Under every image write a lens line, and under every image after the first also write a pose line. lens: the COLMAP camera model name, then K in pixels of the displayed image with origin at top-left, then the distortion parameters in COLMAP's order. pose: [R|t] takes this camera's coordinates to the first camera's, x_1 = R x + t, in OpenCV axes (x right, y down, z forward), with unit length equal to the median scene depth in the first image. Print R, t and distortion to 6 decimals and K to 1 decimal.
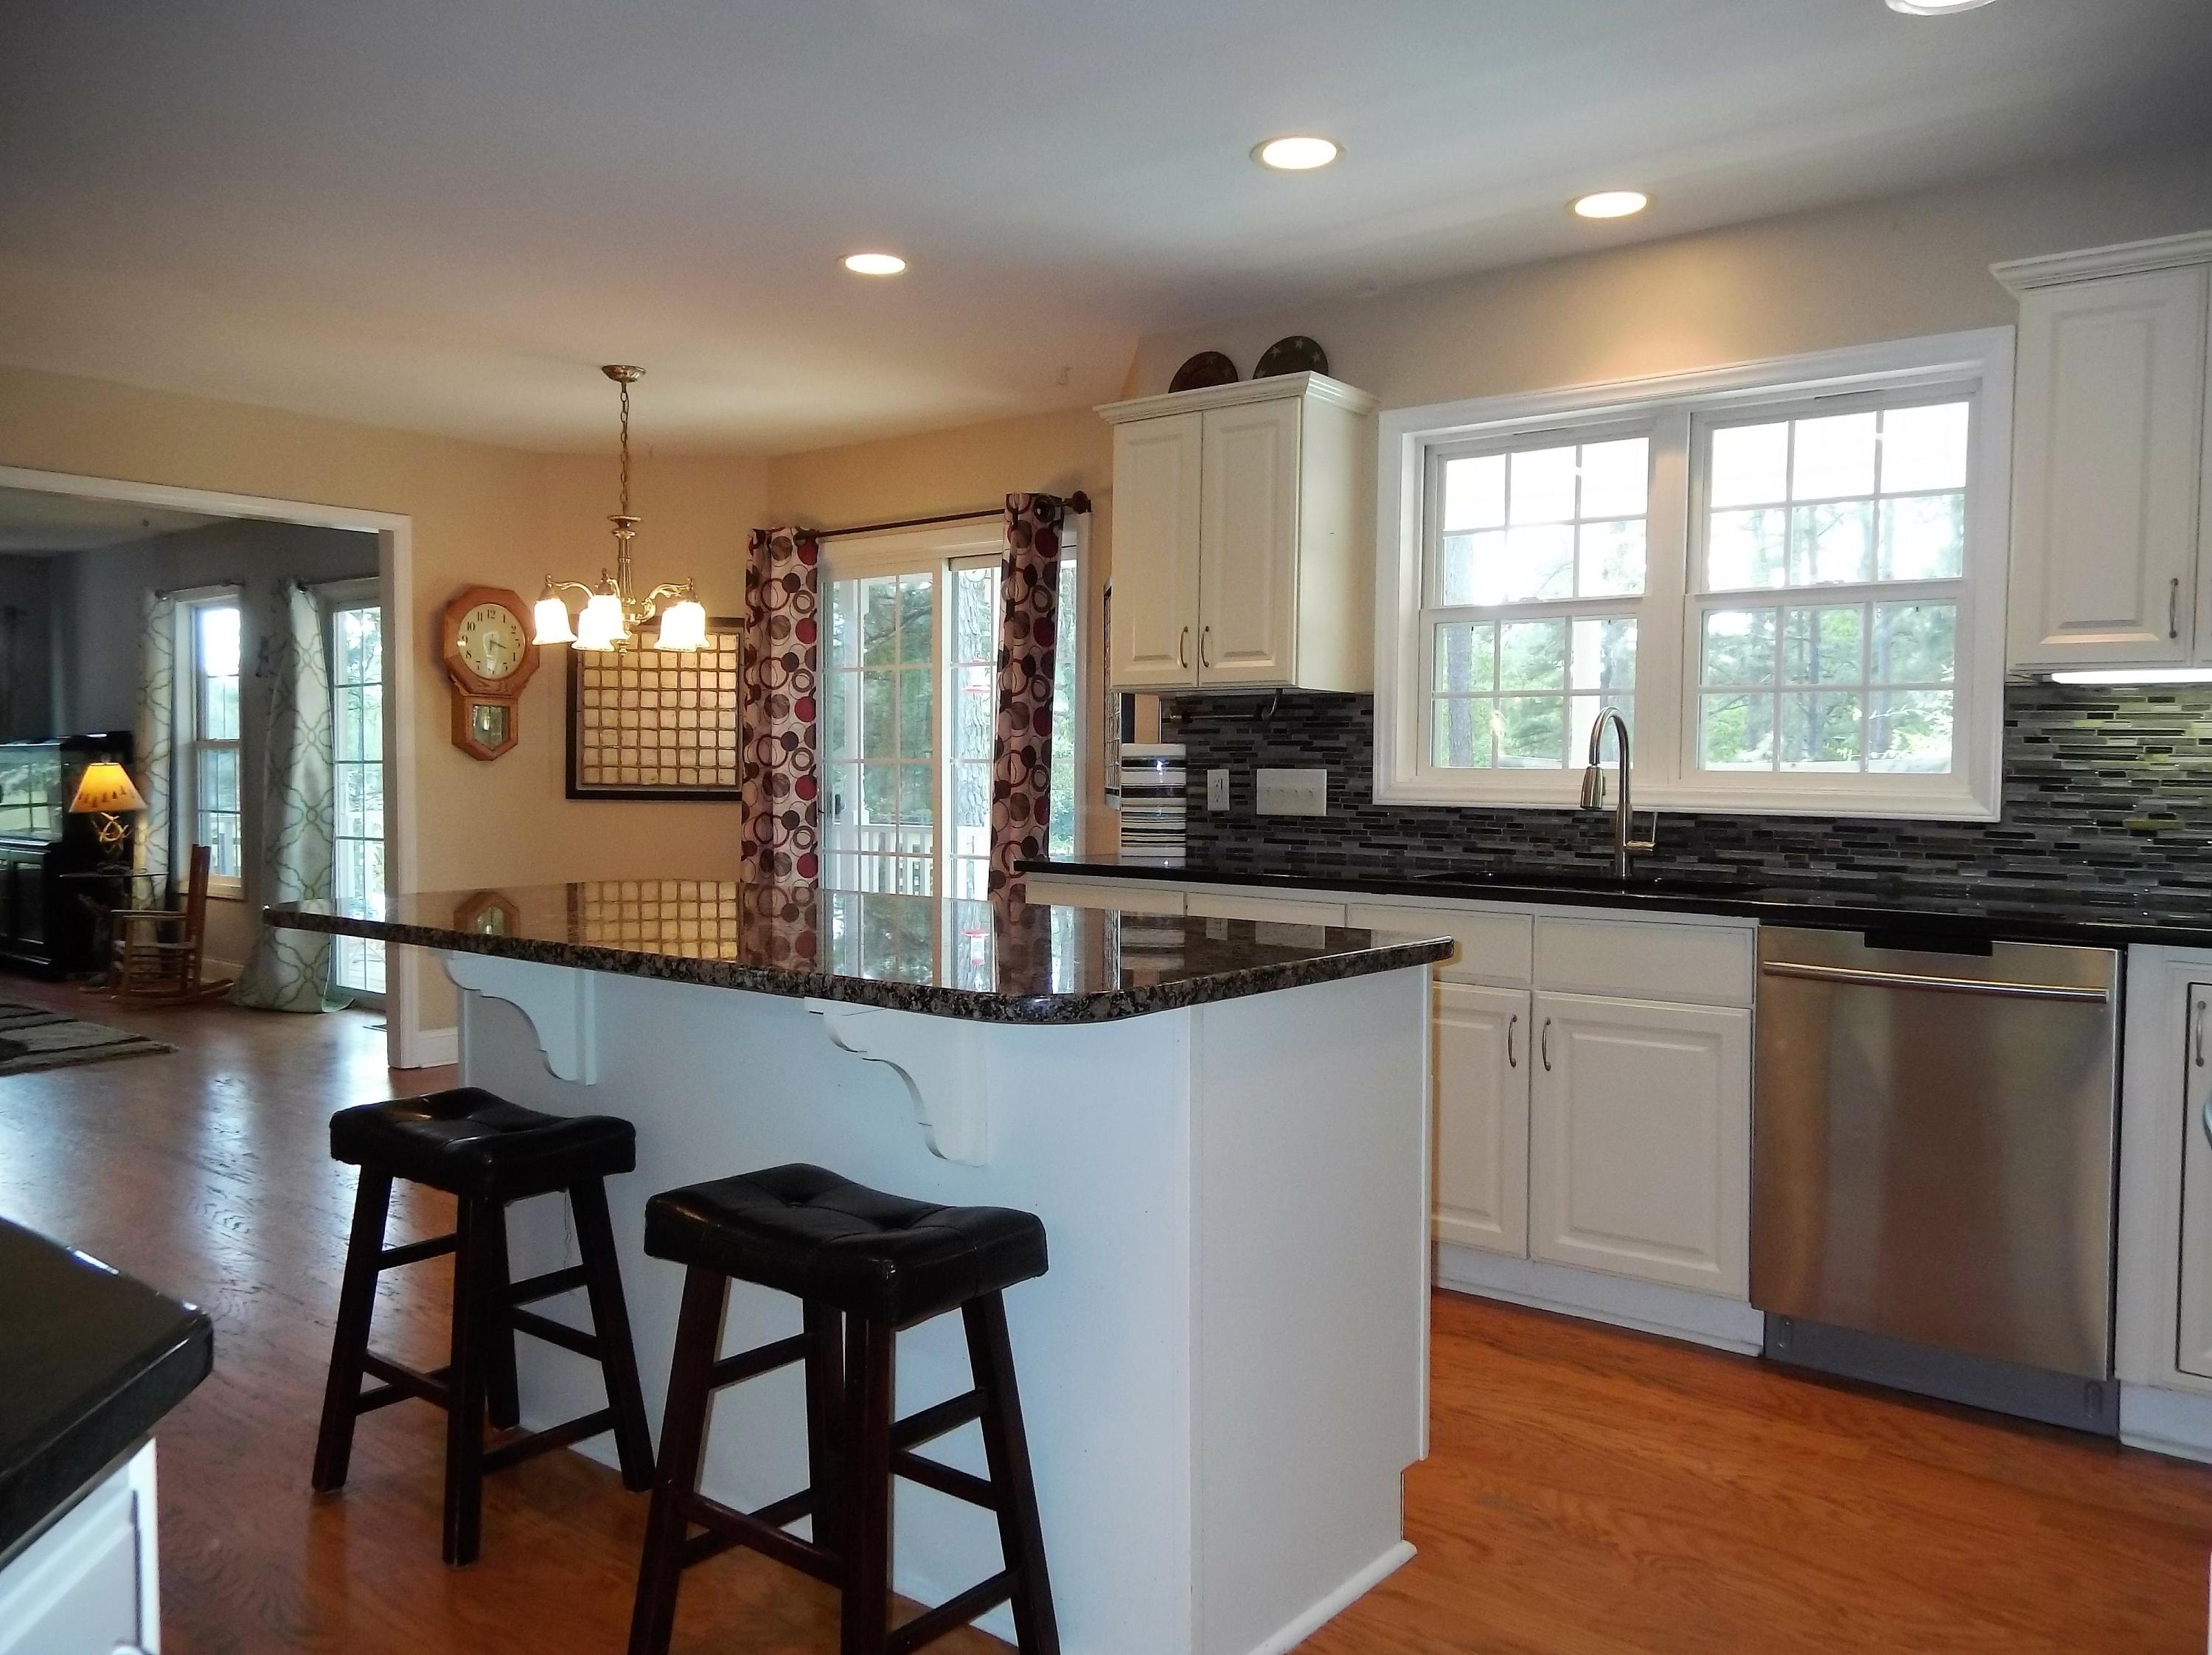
lens RADIAL K [[1678.7, 0, 1106.0], [0, 1678.7, 827.5], [0, 0, 1]] dist [0.028616, -0.010221]
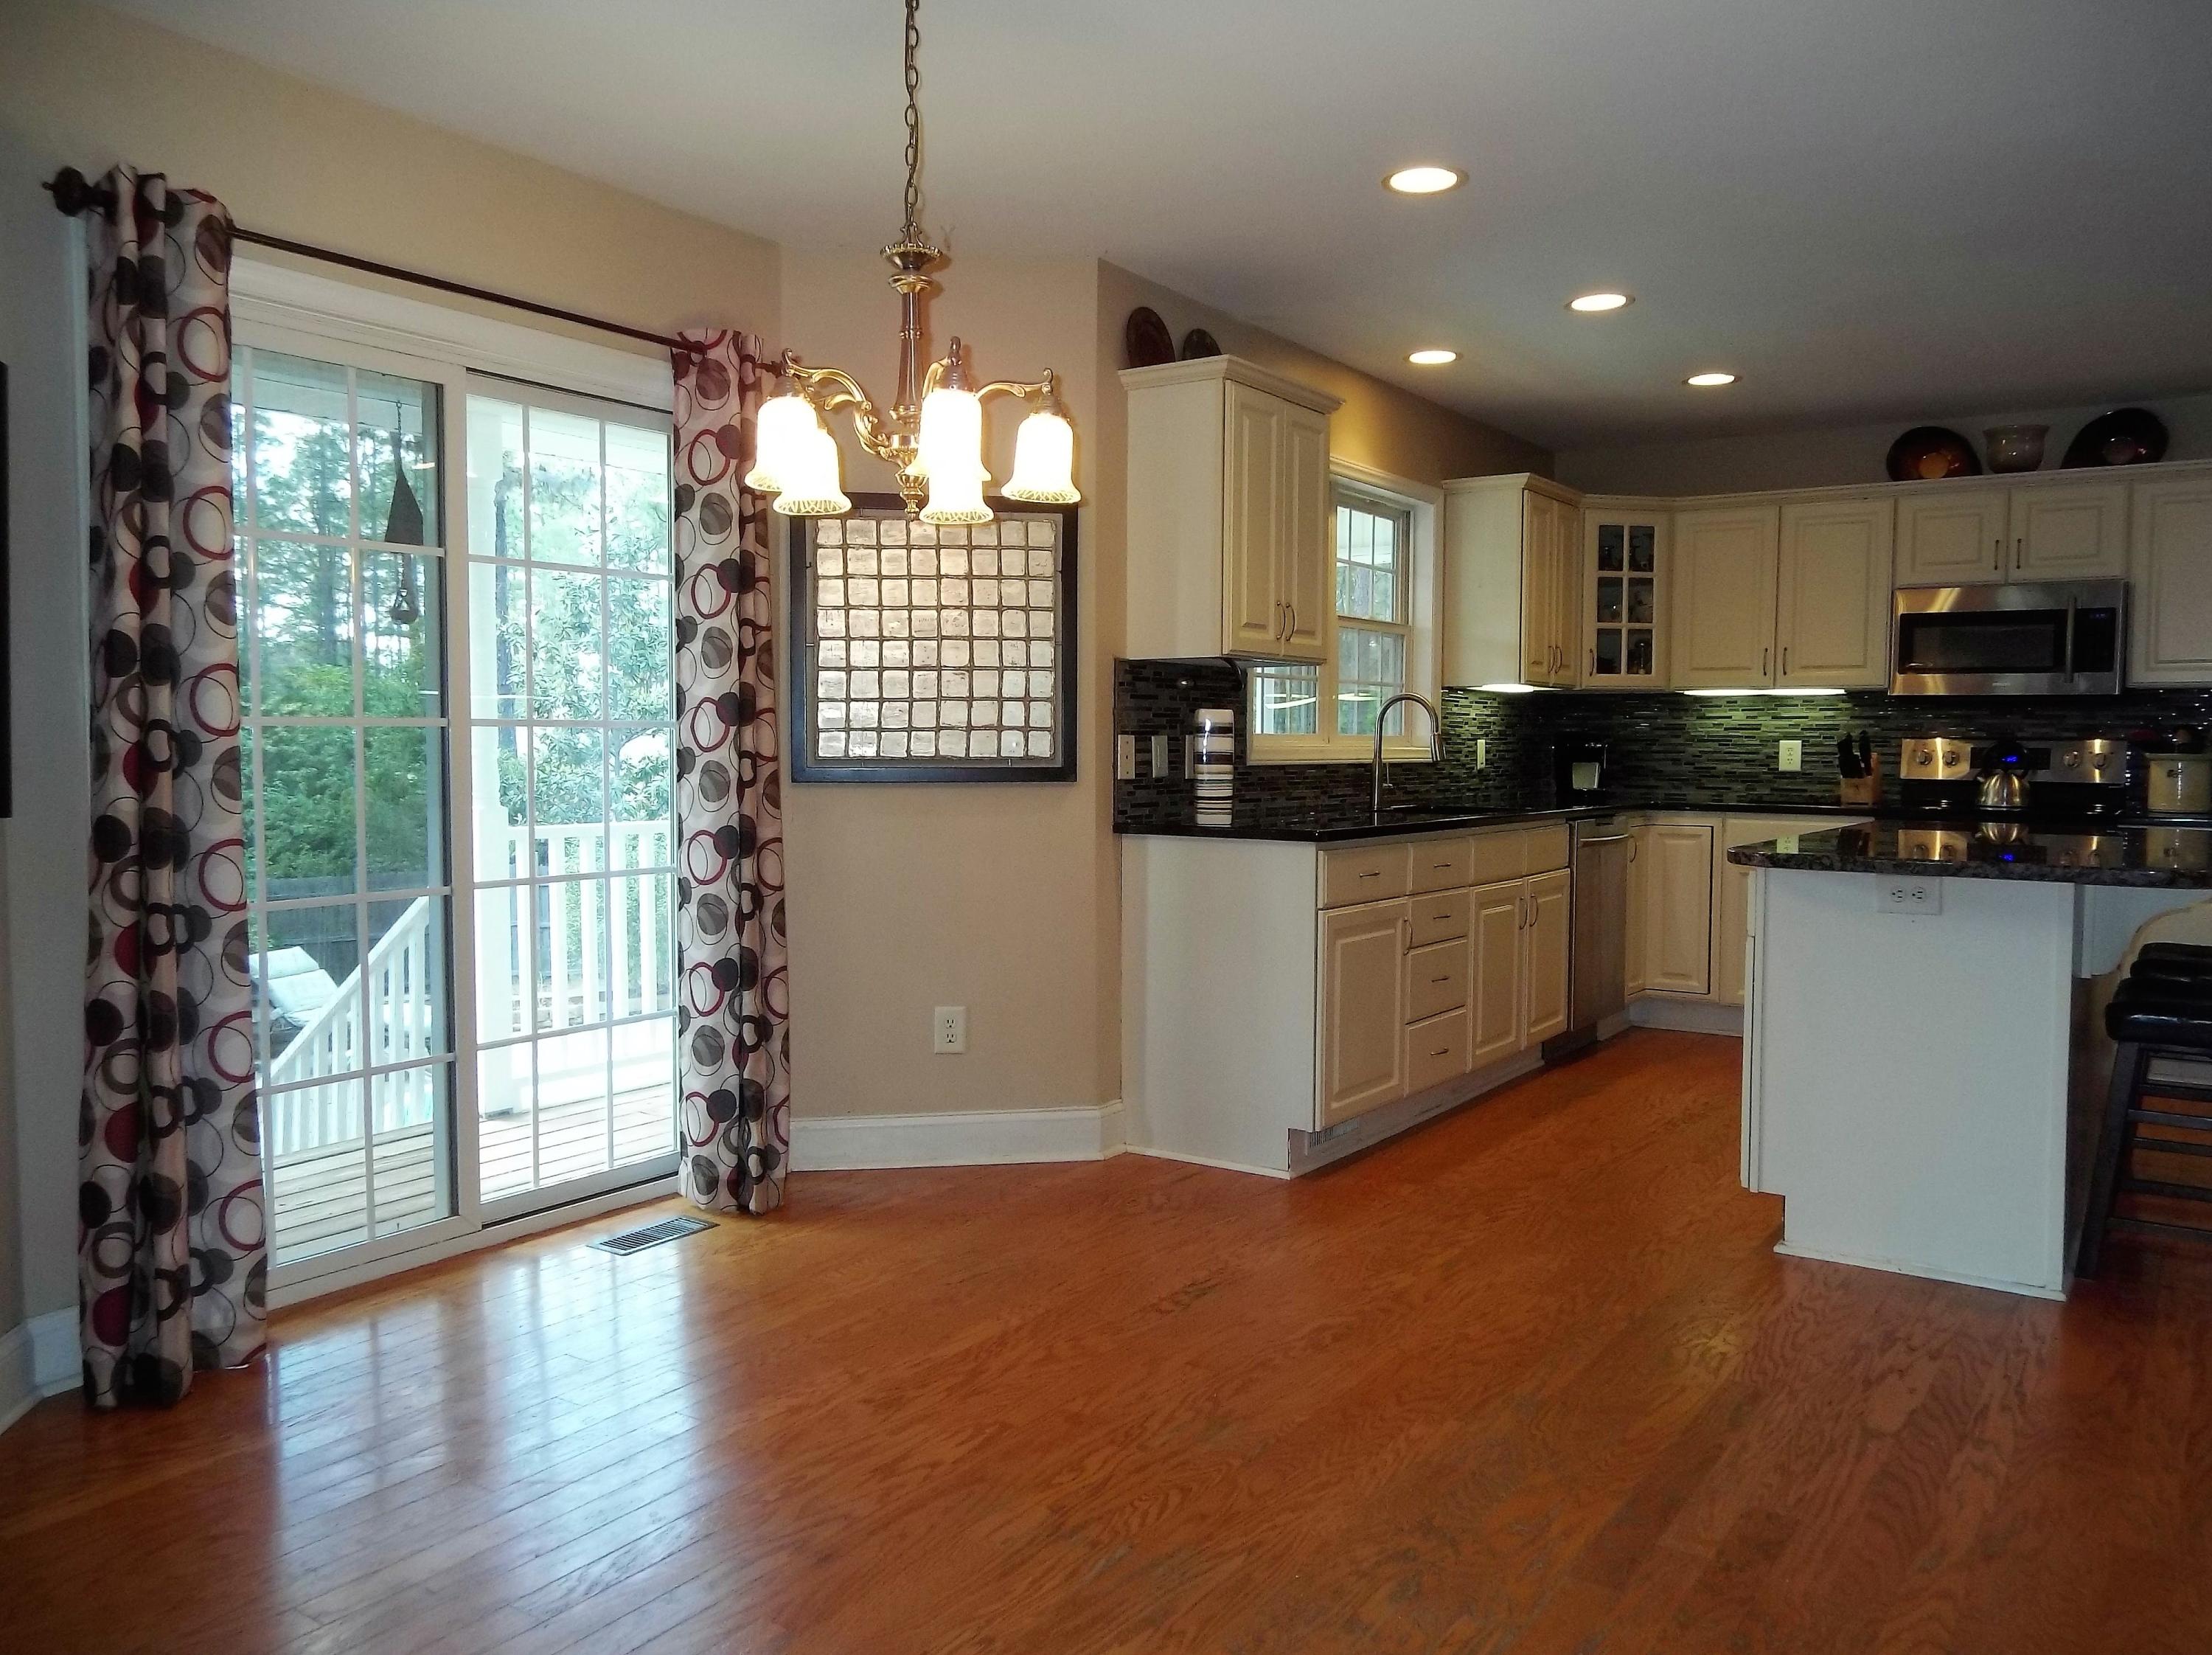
lens RADIAL K [[1648.6, 0, 1106.0], [0, 1648.6, 827.5], [0, 0, 1]] dist [0.009590, -0.001104]
pose [[-0.060515, -0.061828, 0.996251, -0.994653], [0.035836, 0.997302, 0.064070, -0.048206], [-0.997524, 0.039579, -0.058136, 1.187881]]
